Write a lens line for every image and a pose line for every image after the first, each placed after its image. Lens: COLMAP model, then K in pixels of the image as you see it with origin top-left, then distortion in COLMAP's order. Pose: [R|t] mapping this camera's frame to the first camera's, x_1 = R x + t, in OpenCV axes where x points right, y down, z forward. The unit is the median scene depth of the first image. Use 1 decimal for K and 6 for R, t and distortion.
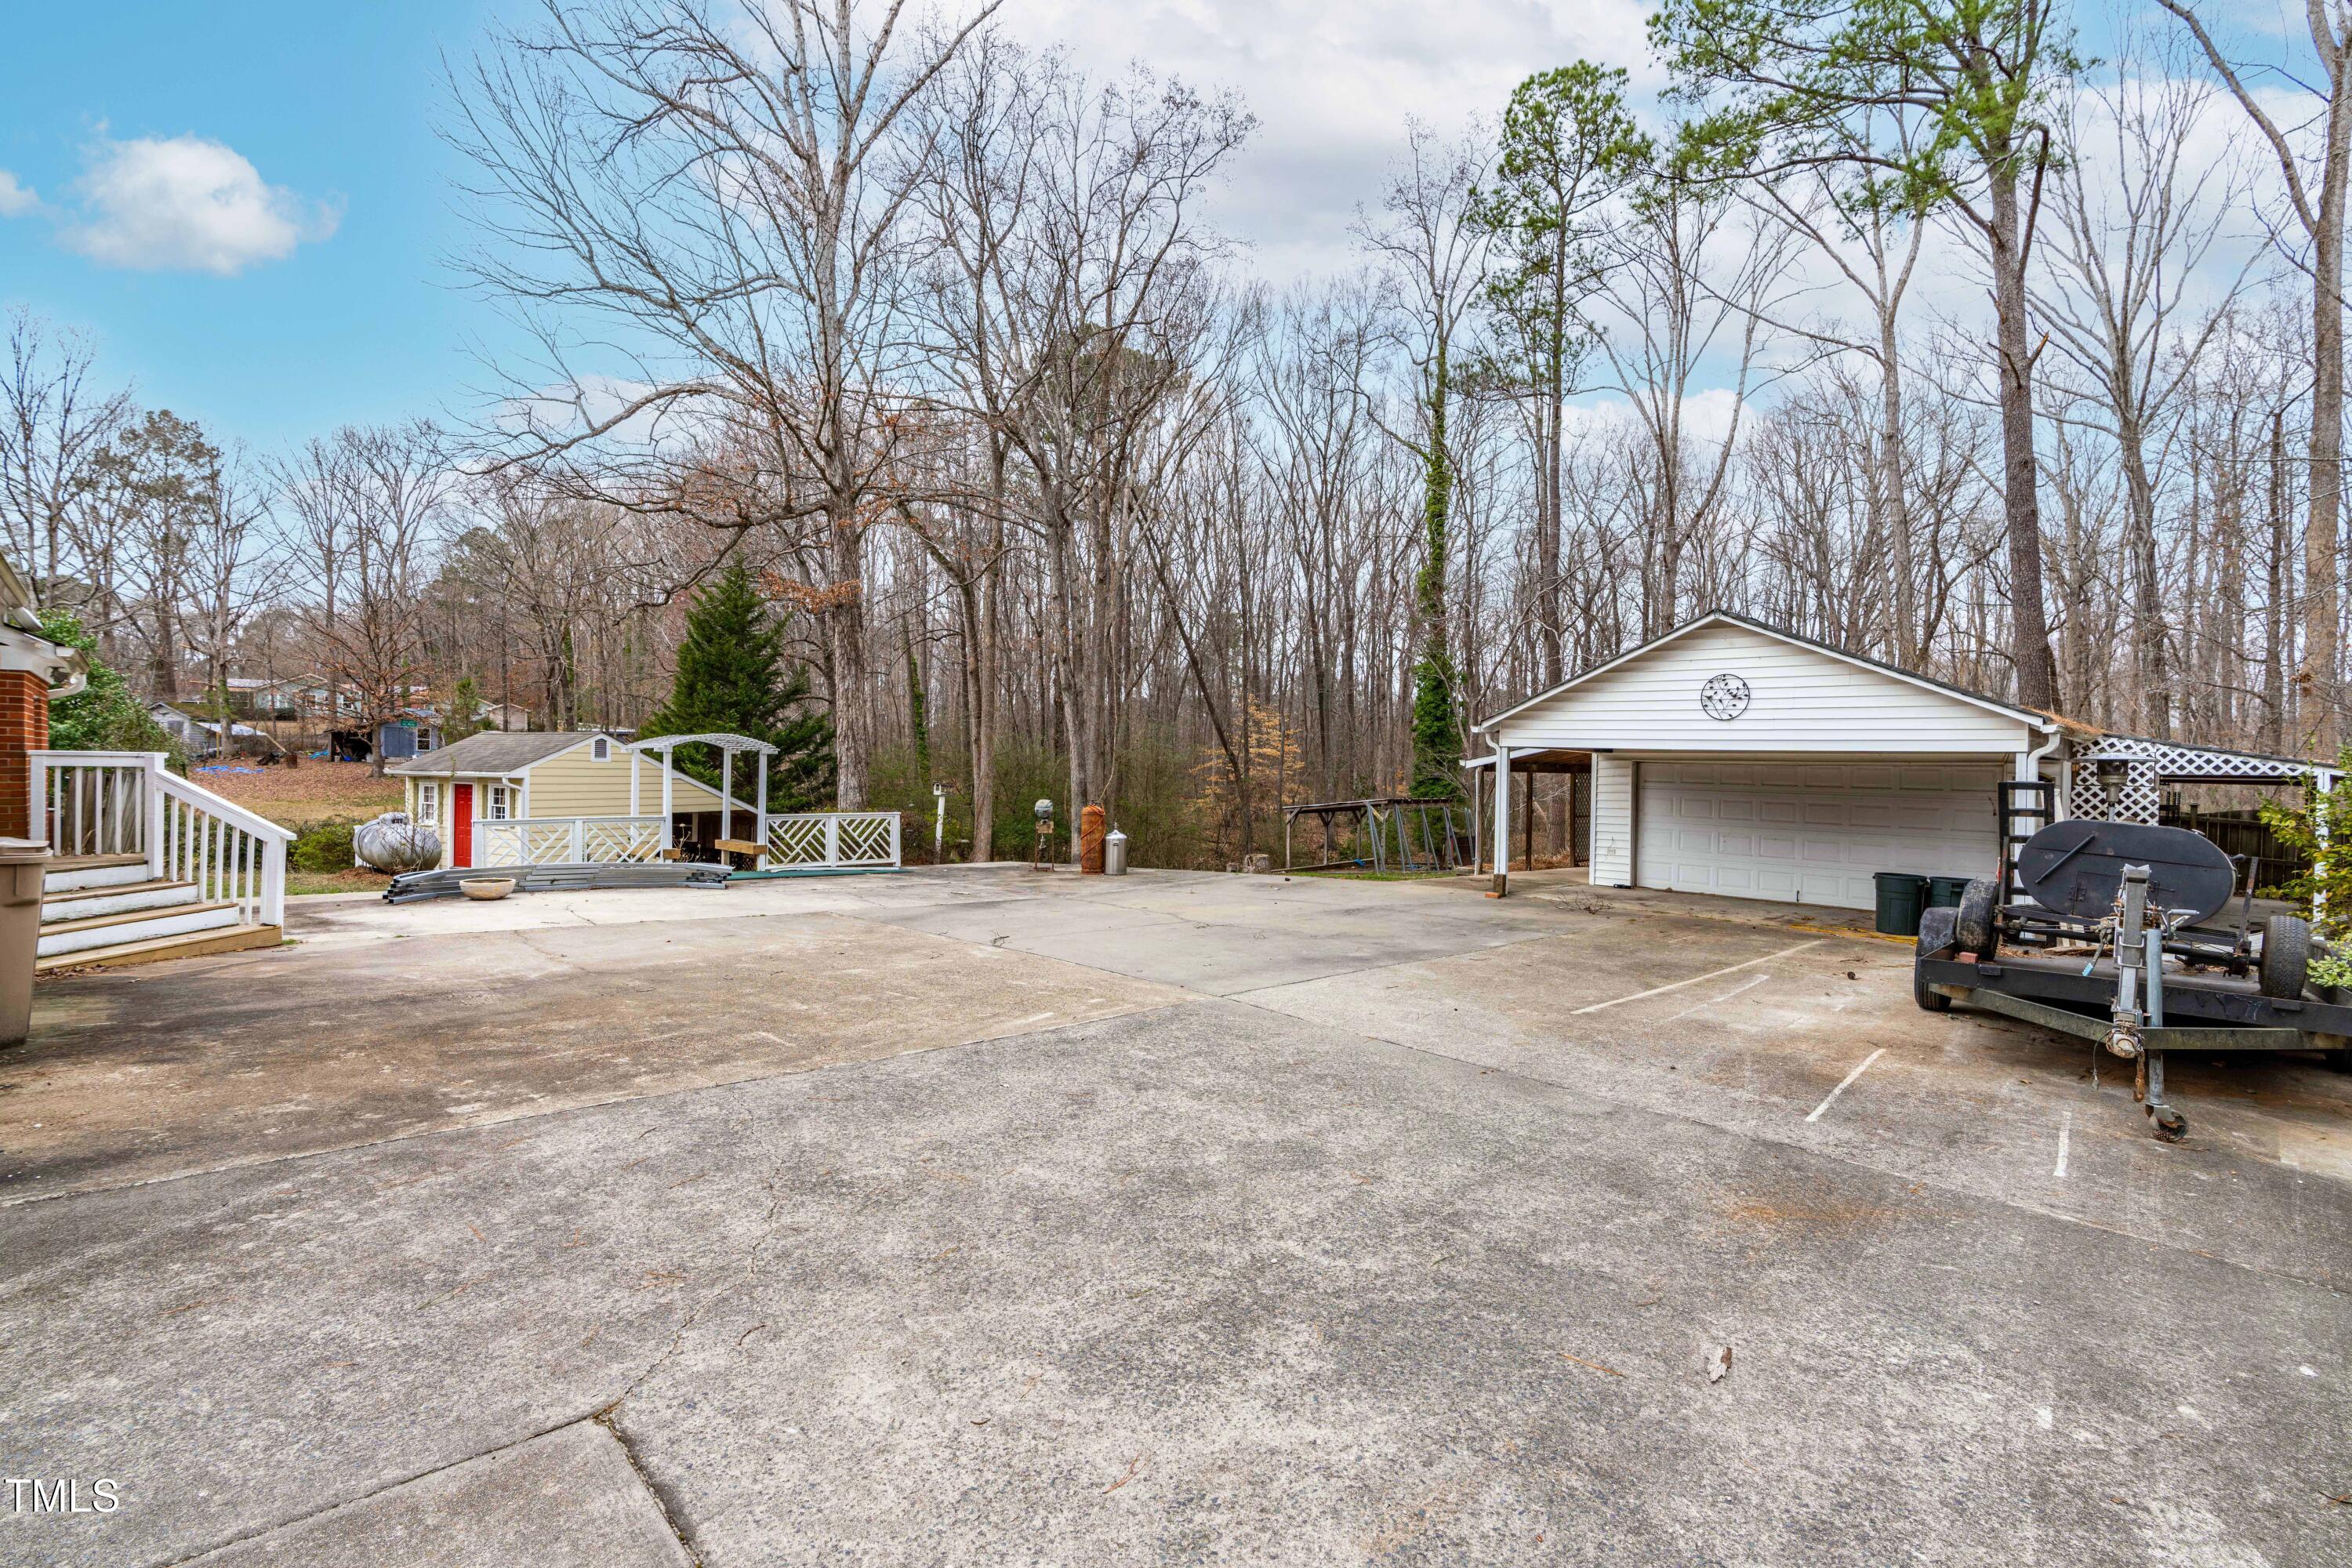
lens RADIAL K [[1066.1, 0, 1164.2], [0, 1066.1, 775.8], [0, 0, 1]] dist [-0.001921, 0.000165]
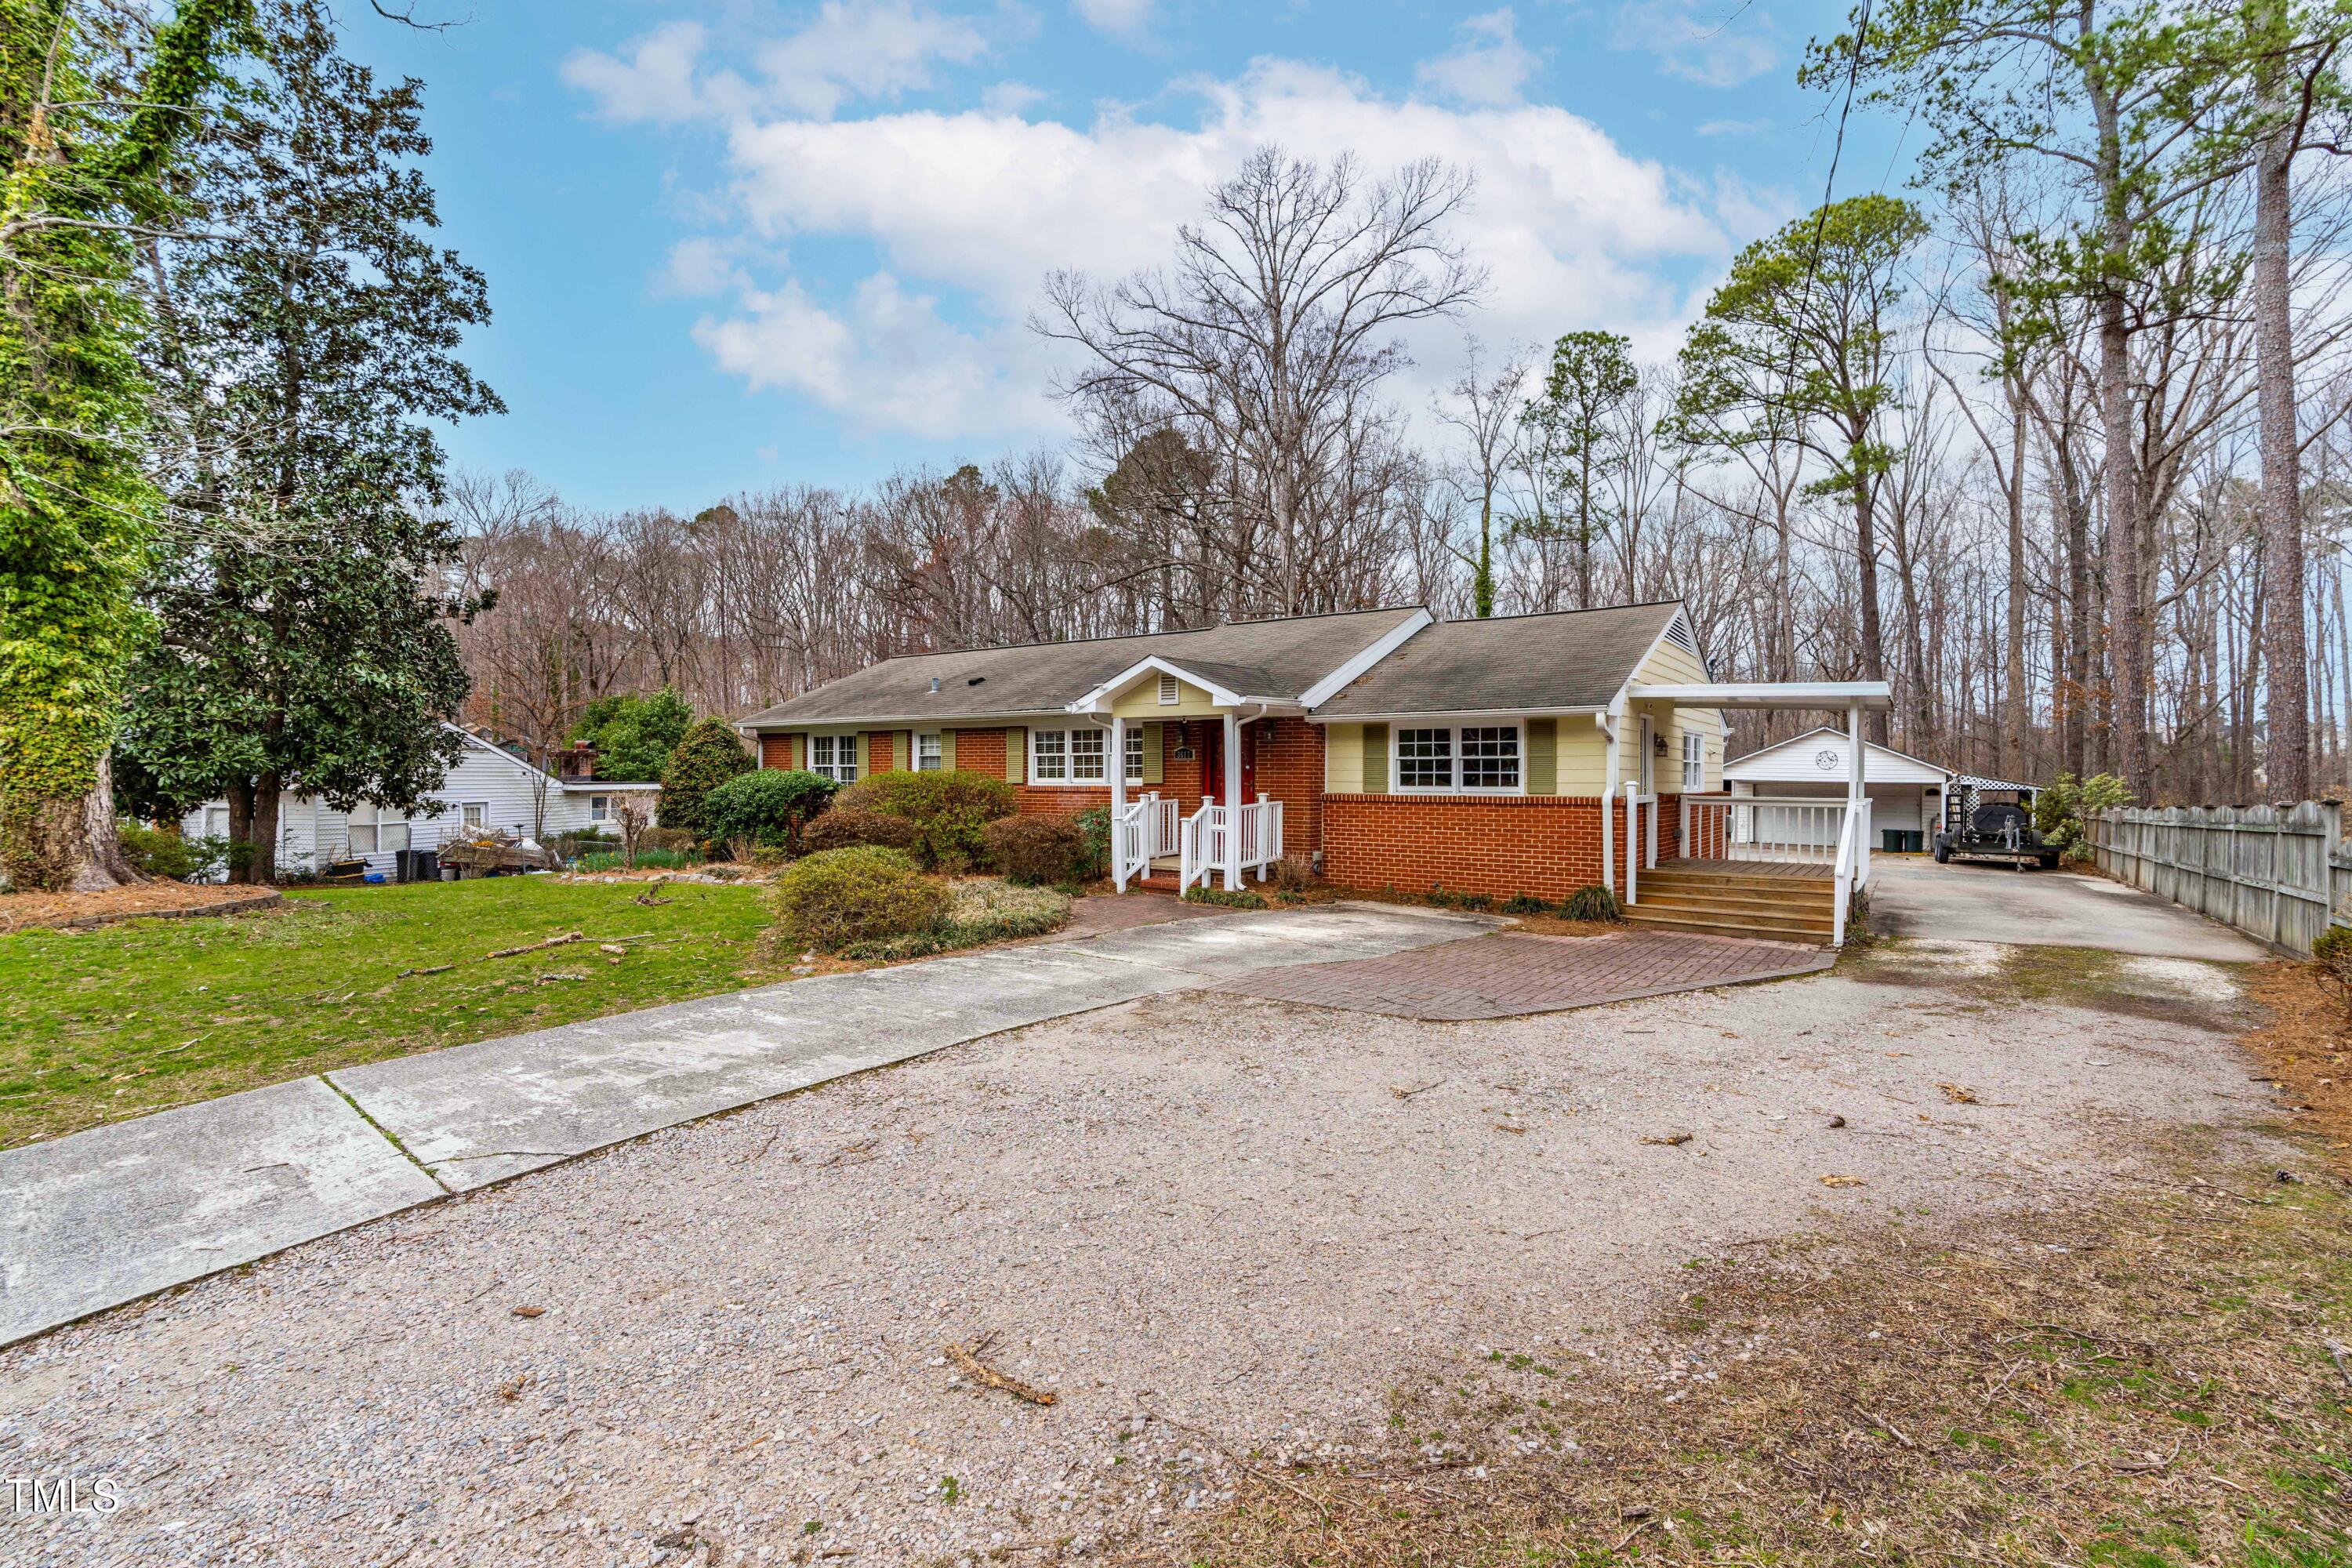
lens RADIAL K [[1066.1, 0, 1182.1], [0, 1066.1, 779.4], [0, 0, 1]] dist [-0.001921, 0.000165]
pose [[0.983575, -0.013575, 0.179990, -0.684013], [0.014712, 0.999879, -0.004985, -0.019550], [-0.179900, 0.007551, 0.983656, -0.571573]]
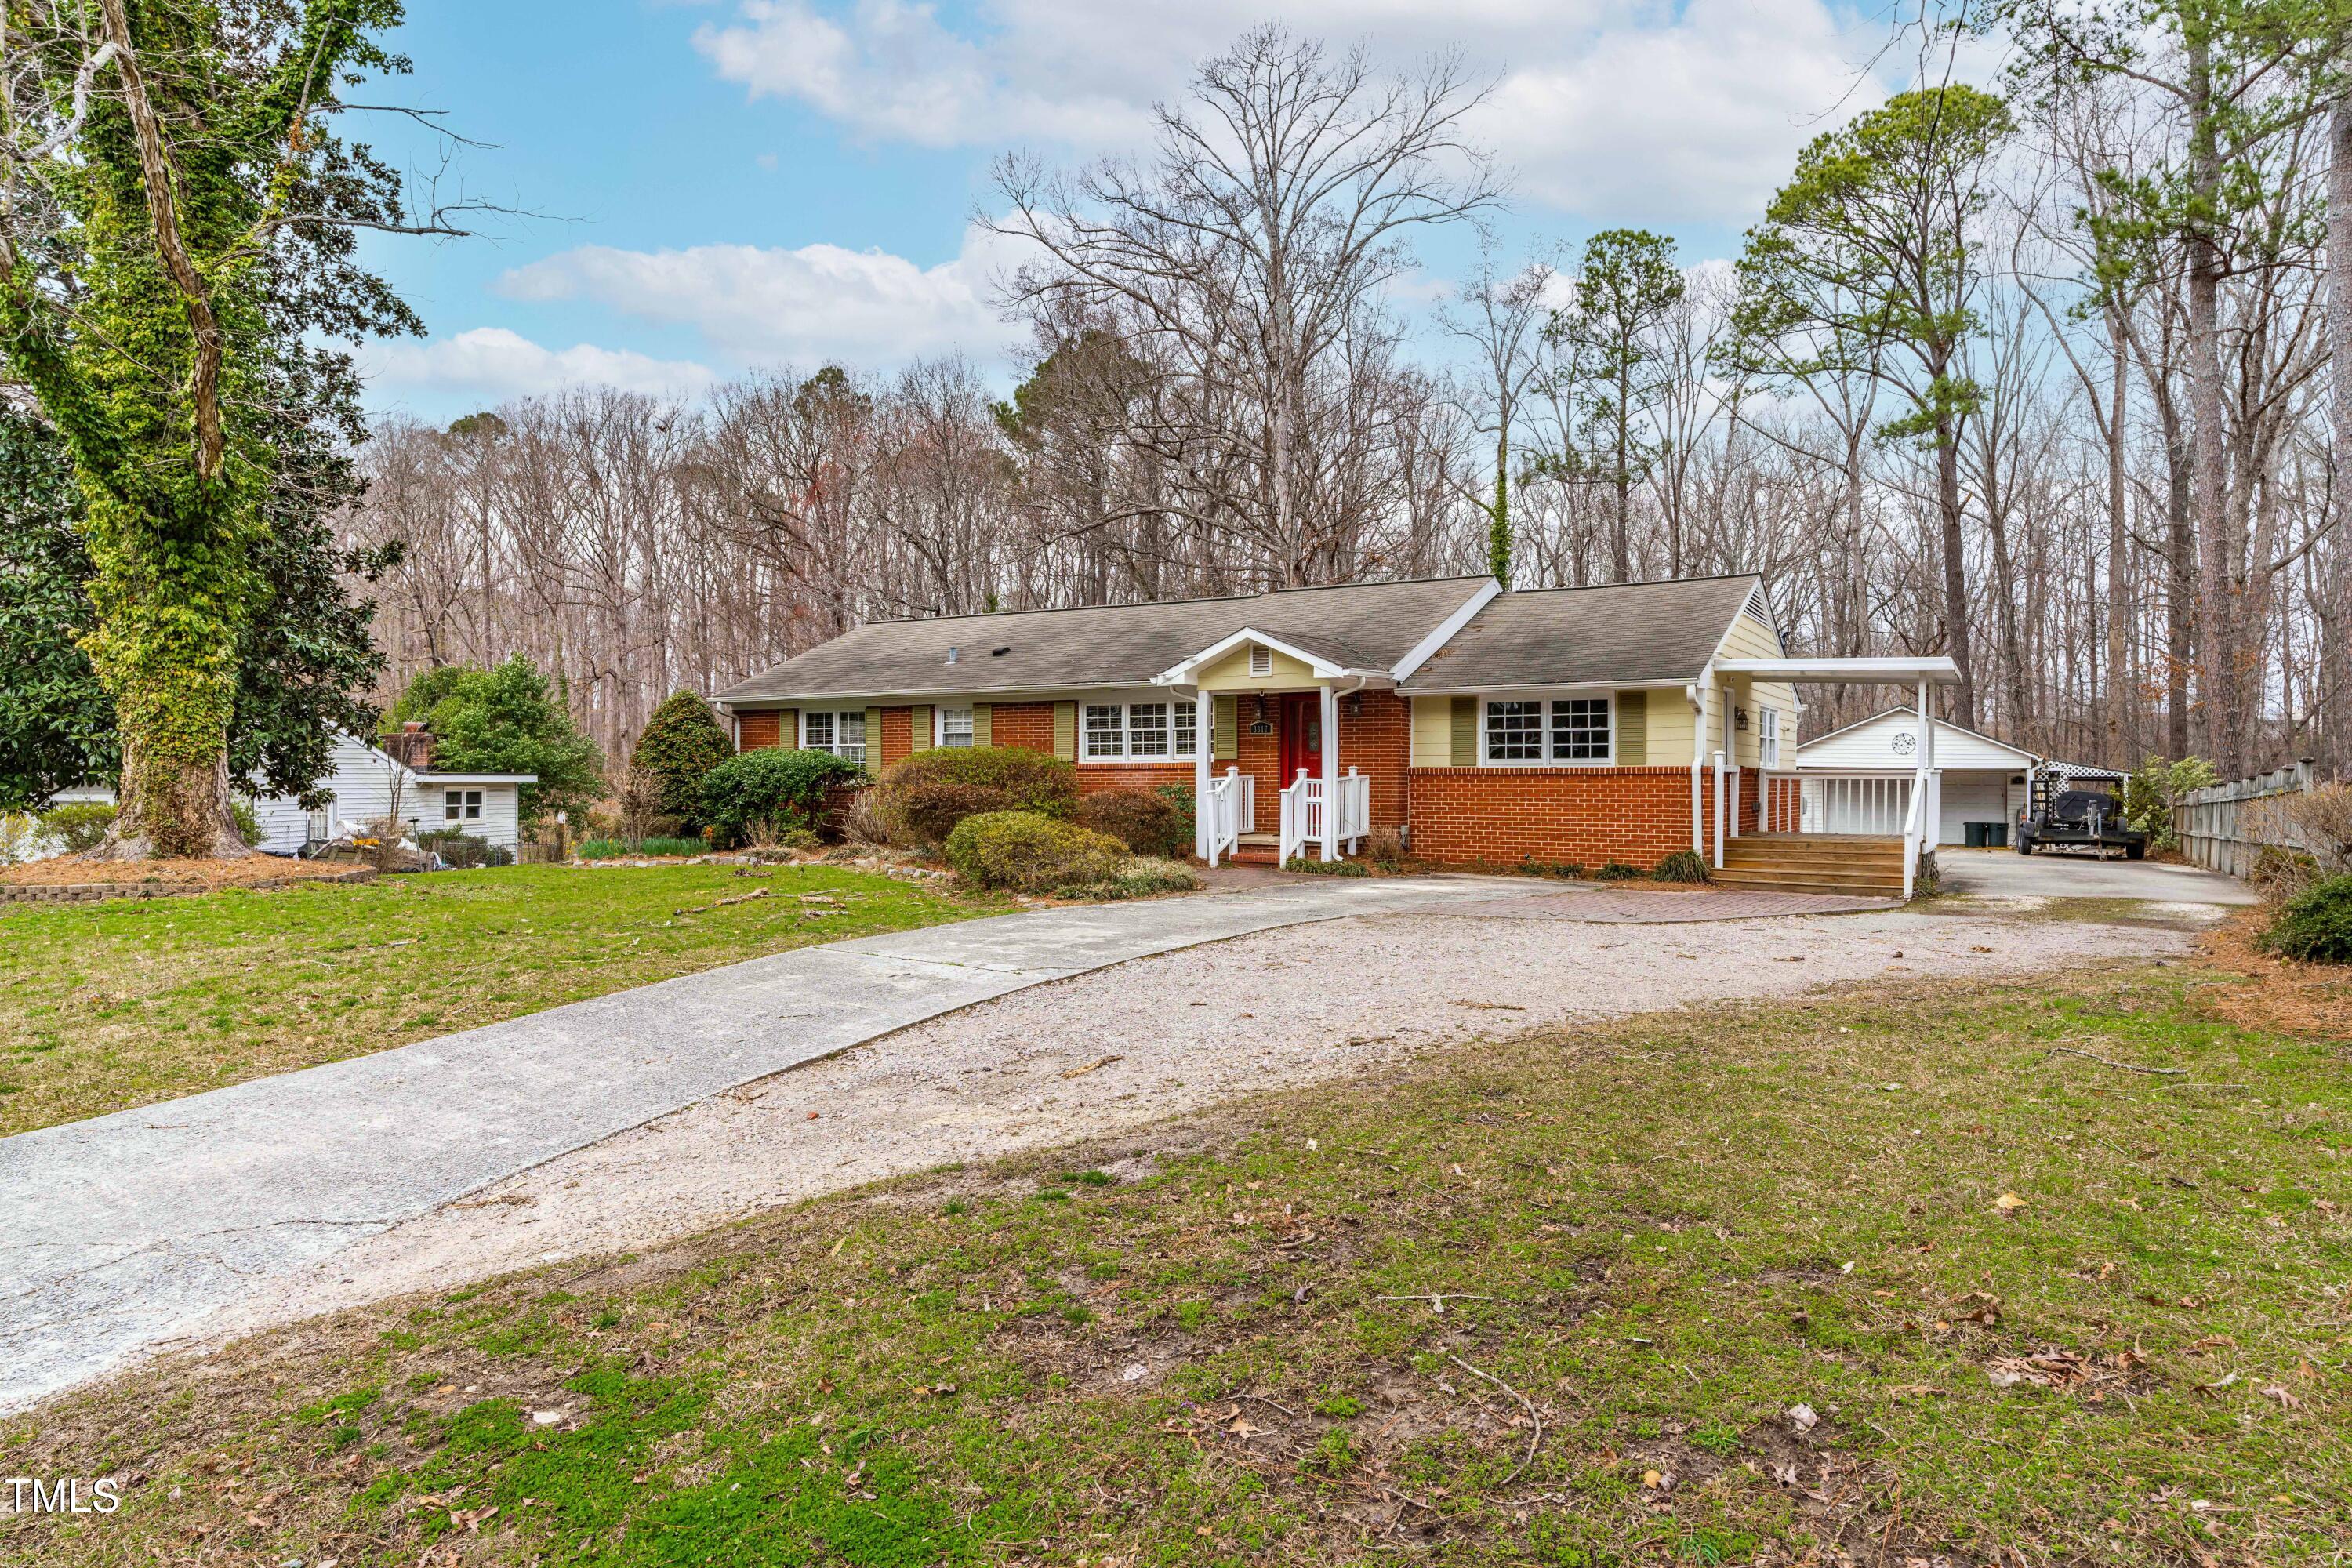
lens RADIAL K [[1445.8, 0, 1179.8], [0, 1445.8, 779.2], [0, 0, 1]] dist [0.005698, 0.005838]
pose [[0.966557, -0.014919, 0.256019, -0.826812], [0.017255, 0.999827, -0.006883, -0.003648], [-0.255873, 0.011070, 0.966647, -0.739405]]
